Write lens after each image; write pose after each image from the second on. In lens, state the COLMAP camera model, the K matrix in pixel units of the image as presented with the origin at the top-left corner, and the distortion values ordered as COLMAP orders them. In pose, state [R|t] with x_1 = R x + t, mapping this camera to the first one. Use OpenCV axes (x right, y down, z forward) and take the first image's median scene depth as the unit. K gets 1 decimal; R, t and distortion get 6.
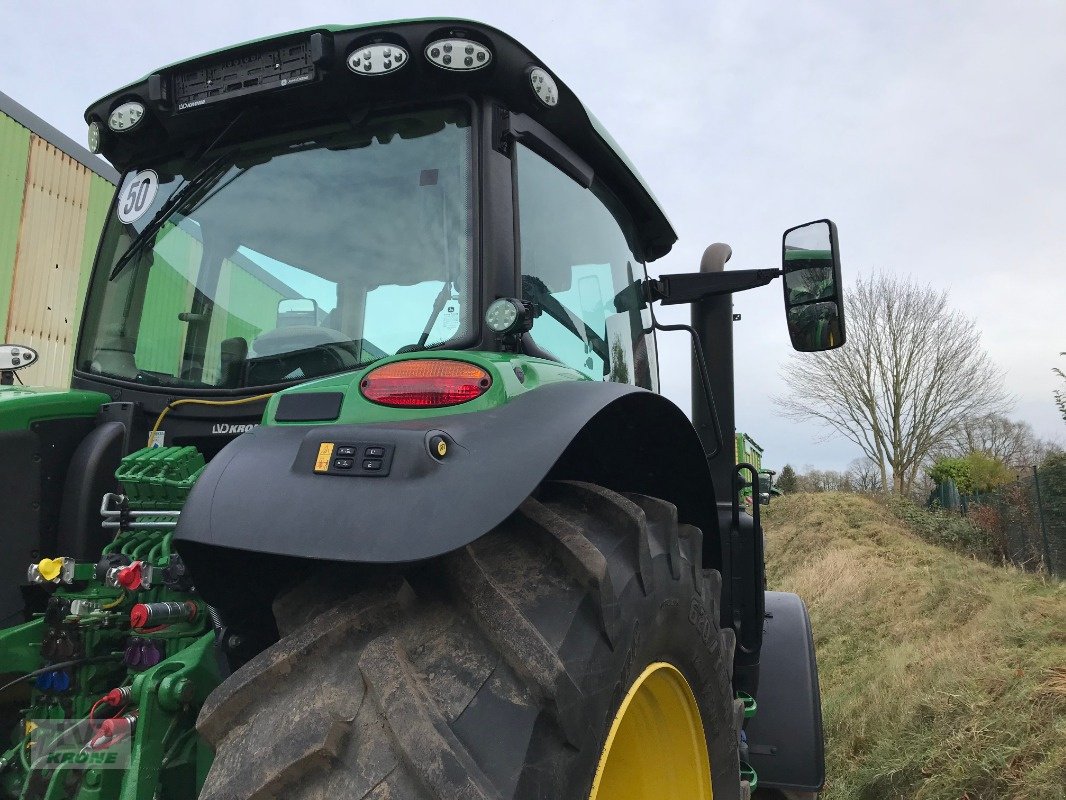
lens RADIAL K [[876.9, 0, 530.6], [0, 876.9, 391.9], [0, 0, 1]] dist [0.029831, -0.018959]
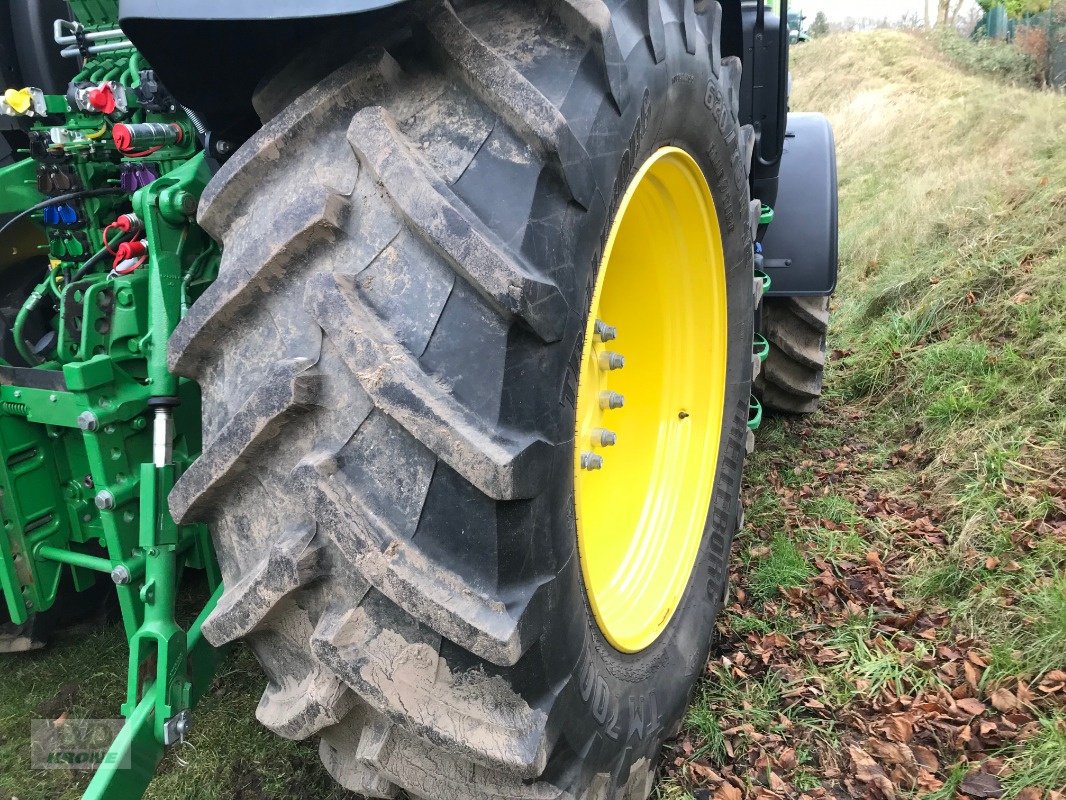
lens RADIAL K [[876.9, 0, 526.4], [0, 876.9, 391.9], [0, 0, 1]] dist [0.029831, -0.018959]
pose [[0.996574, -0.070197, -0.043744, 0.010547], [0.082397, 0.888646, 0.451130, 0.088938], [0.007205, -0.453189, 0.891386, 0.026967]]
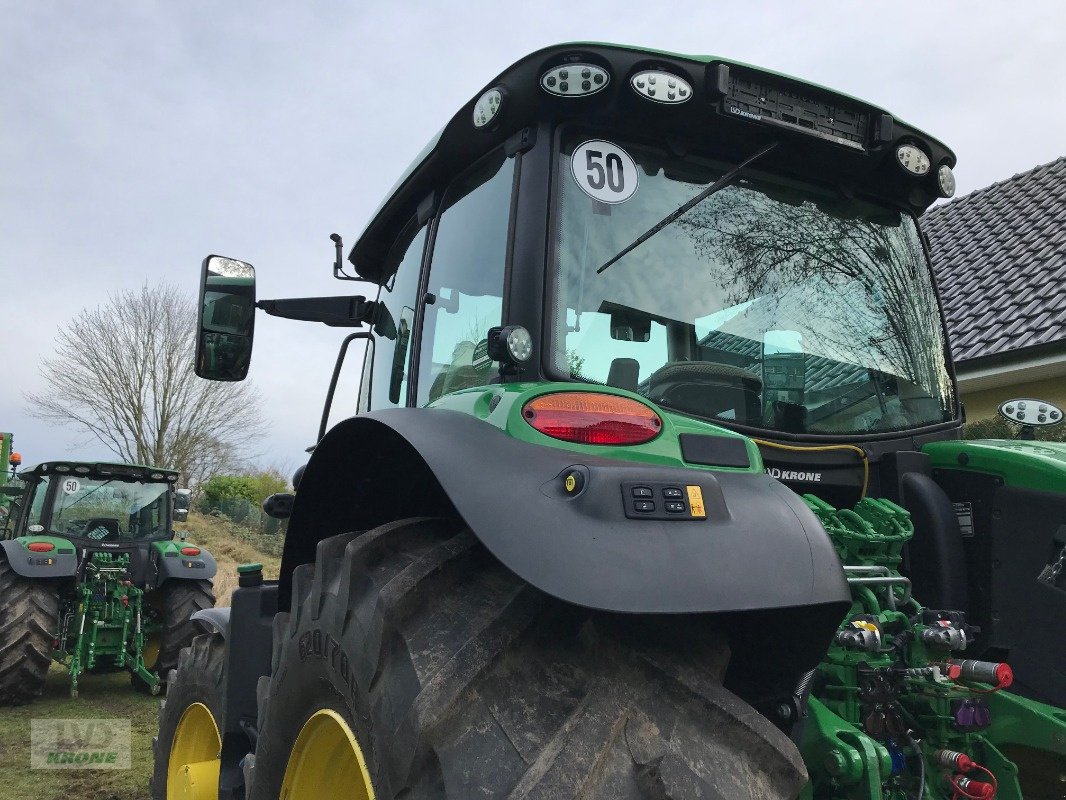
lens RADIAL K [[876.9, 0, 527.2], [0, 876.9, 397.1], [0, 0, 1]] dist [0.029831, -0.018959]
pose [[0.645656, 0.124752, 0.753370, -1.351332], [-0.119063, 0.990946, -0.062053, 0.053831], [-0.754290, -0.049634, 0.654663, 0.641904]]
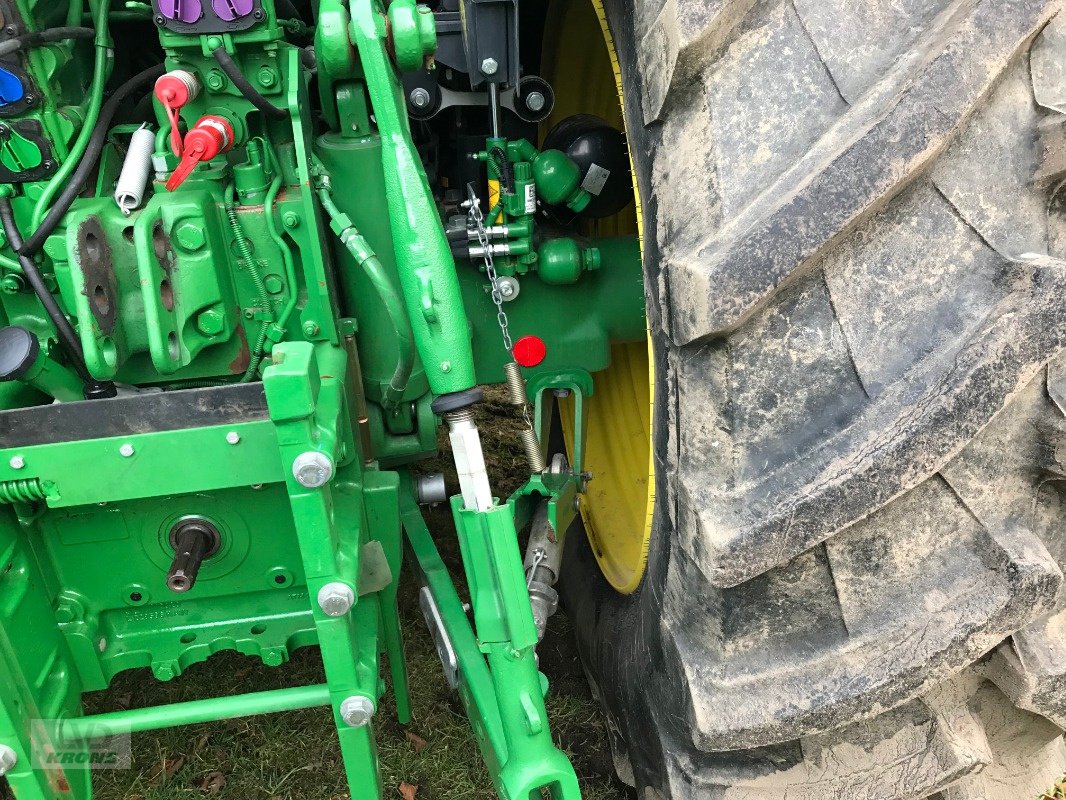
lens RADIAL K [[876.9, 0, 534.7], [0, 876.9, 394.2], [0, 0, 1]] dist [0.029831, -0.018959]
pose [[0.848846, -0.296843, 0.437430, -0.488748], [-0.011965, 0.816462, 0.577275, 0.163228], [-0.528506, -0.495251, 0.689498, 0.383129]]
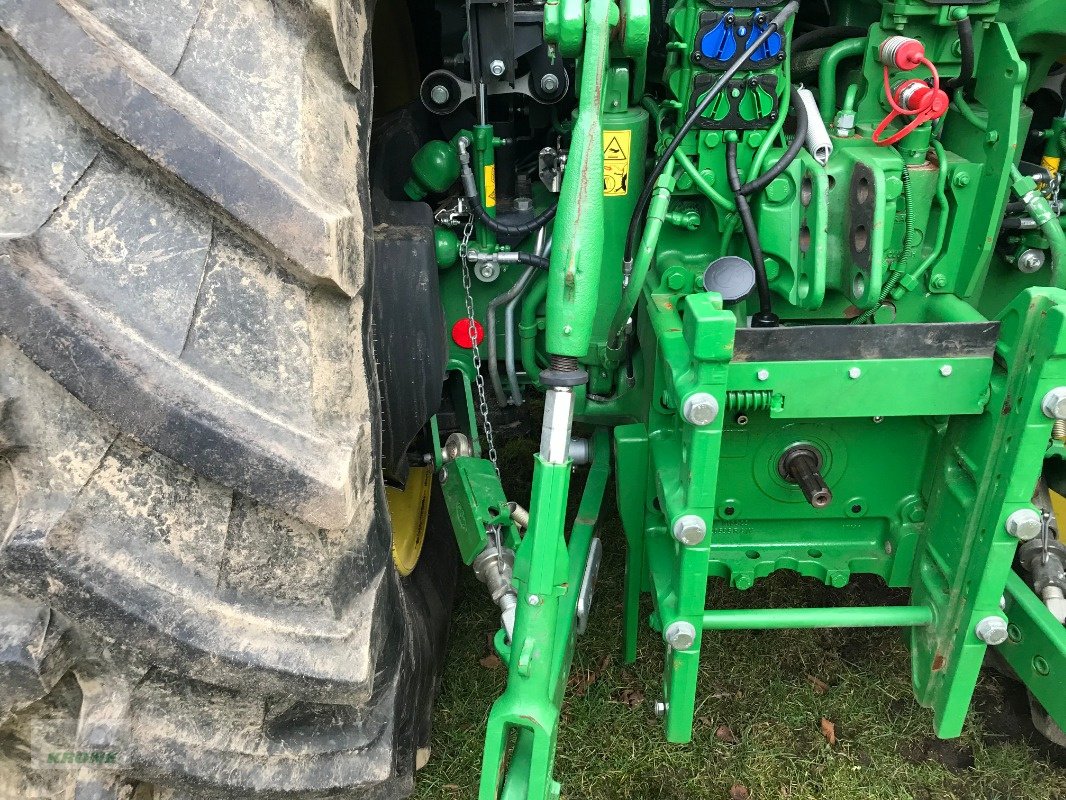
lens RADIAL K [[876.9, 0, 531.8], [0, 876.9, 383.3], [0, 0, 1]] dist [0.029831, -0.018959]
pose [[0.901937, -0.221332, 0.370840, -0.820058], [-0.039017, 0.813415, 0.580374, 0.167005], [-0.430102, -0.537930, 0.725013, 0.494253]]
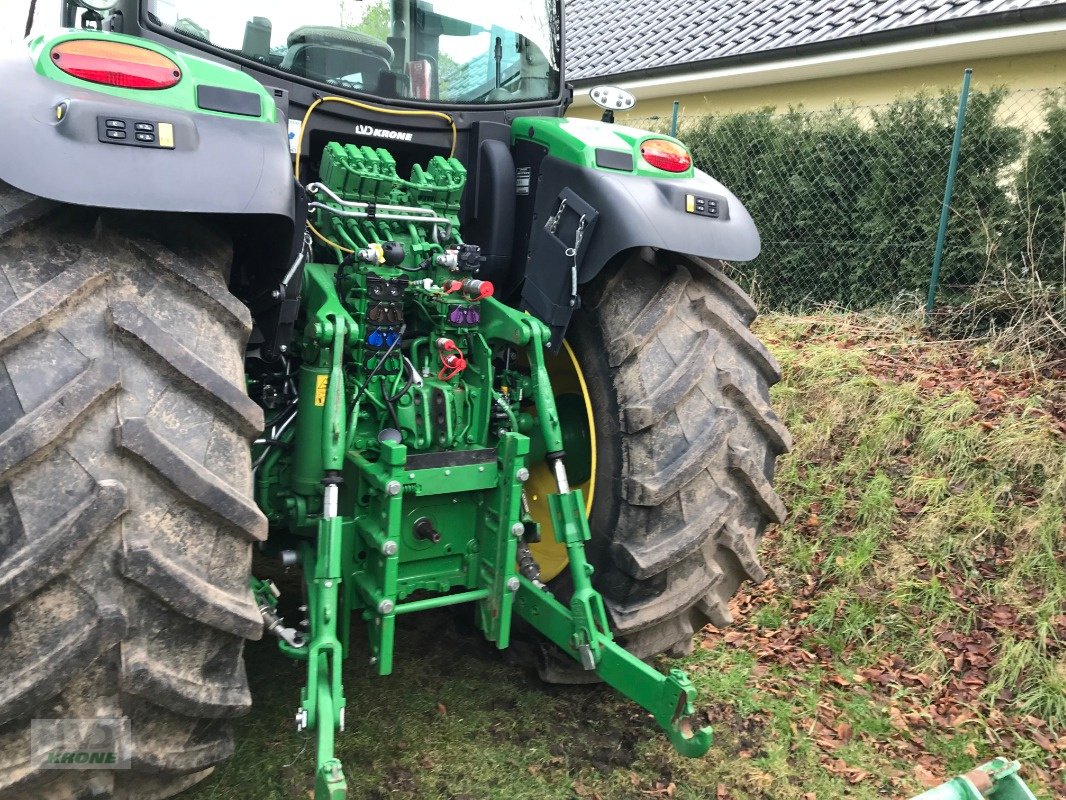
lens RADIAL K [[876.9, 0, 535.6], [0, 876.9, 394.2], [0, 0, 1]] dist [0.029831, -0.018959]
pose [[0.541087, -0.130997, 0.830701, -1.353139], [-0.199183, 0.939724, 0.277930, 0.000116], [-0.817038, -0.315846, 0.482380, 0.159439]]
